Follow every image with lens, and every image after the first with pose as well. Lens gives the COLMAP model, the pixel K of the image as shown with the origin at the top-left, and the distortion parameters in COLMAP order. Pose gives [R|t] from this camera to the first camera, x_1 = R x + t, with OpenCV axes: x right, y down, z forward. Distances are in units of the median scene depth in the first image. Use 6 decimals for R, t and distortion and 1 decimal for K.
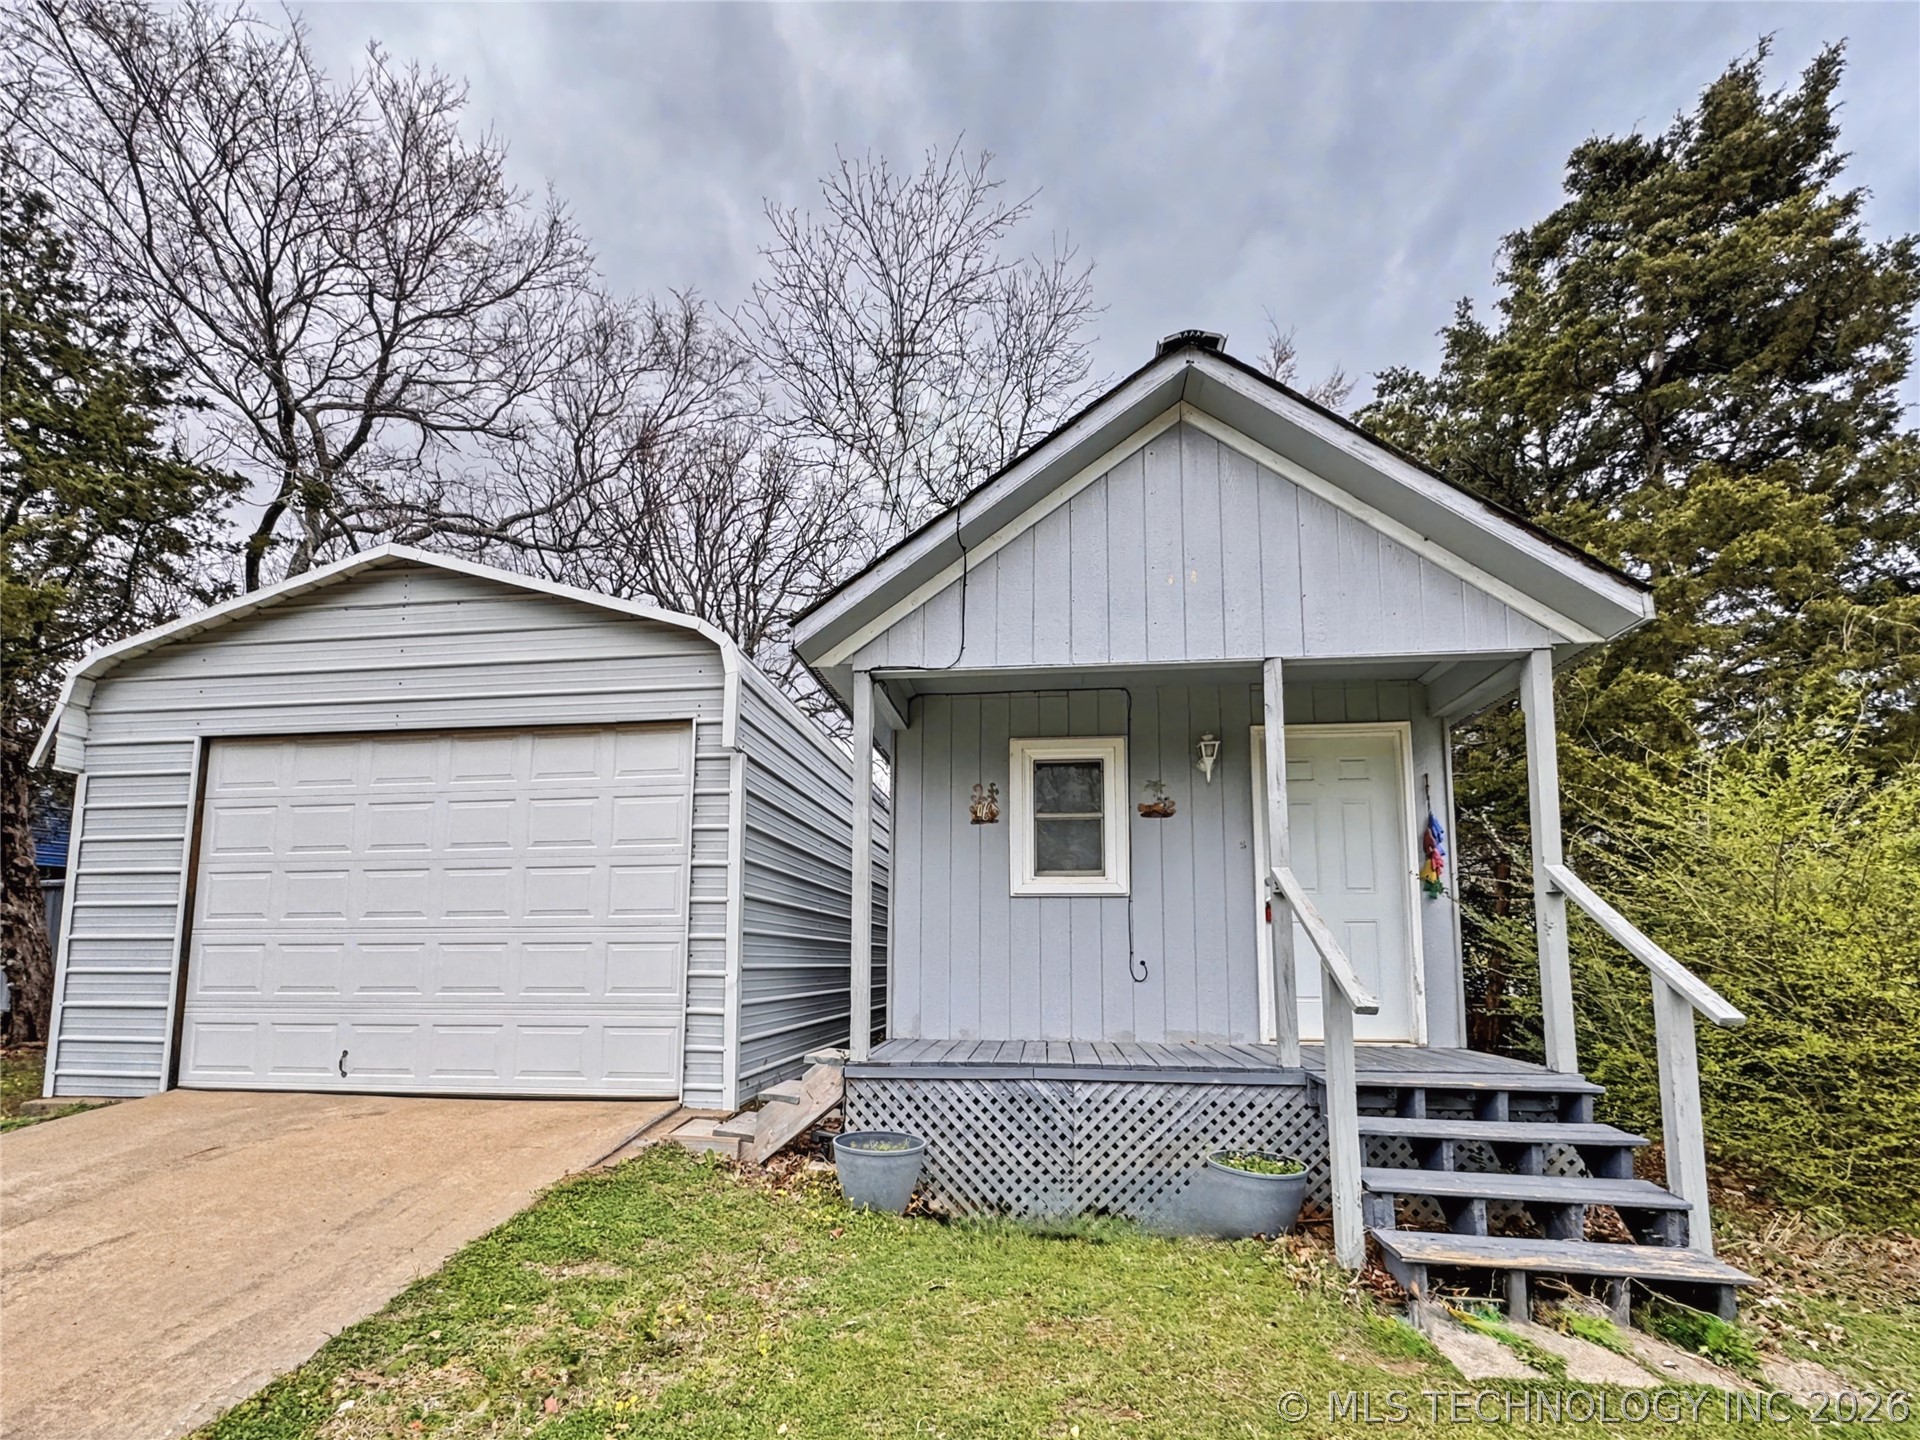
lens RADIAL K [[809.0, 0, 965.2], [0, 809.0, 874.5], [0, 0, 1]] dist [-0.000441, -0.000173]
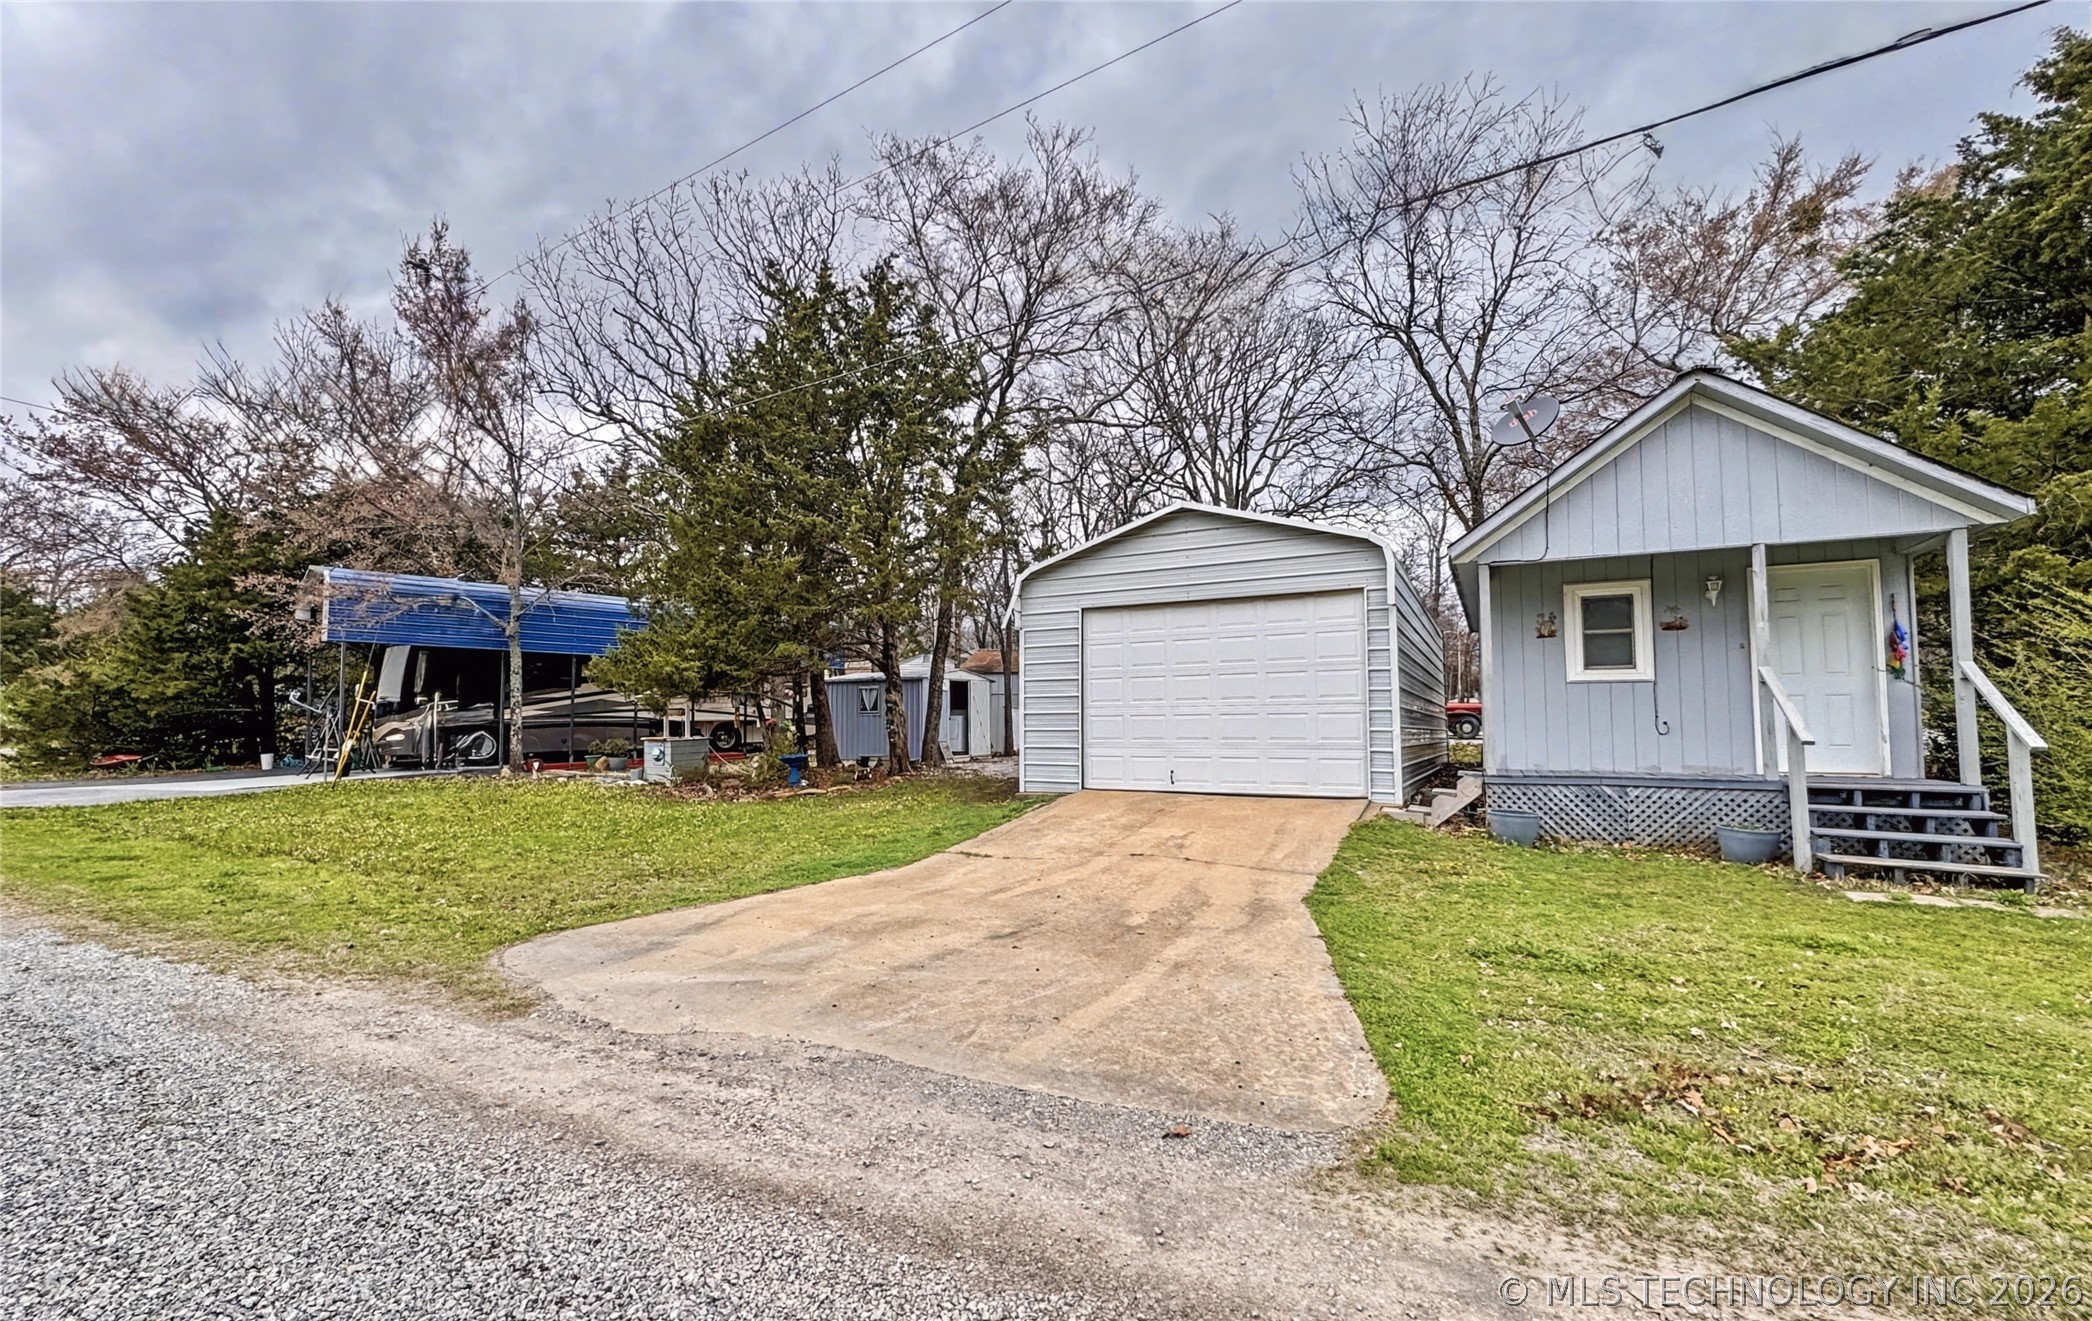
lens RADIAL K [[853.9, 0, 1051.8], [0, 853.9, 673.6], [0, 0, 1]] dist [-0.000184, 0.000131]
pose [[0.931356, -0.024816, -0.363263, -0.366176], [0.039155, 0.998715, 0.032162, -0.112101], [0.361998, -0.044178, 0.931132, -1.247491]]
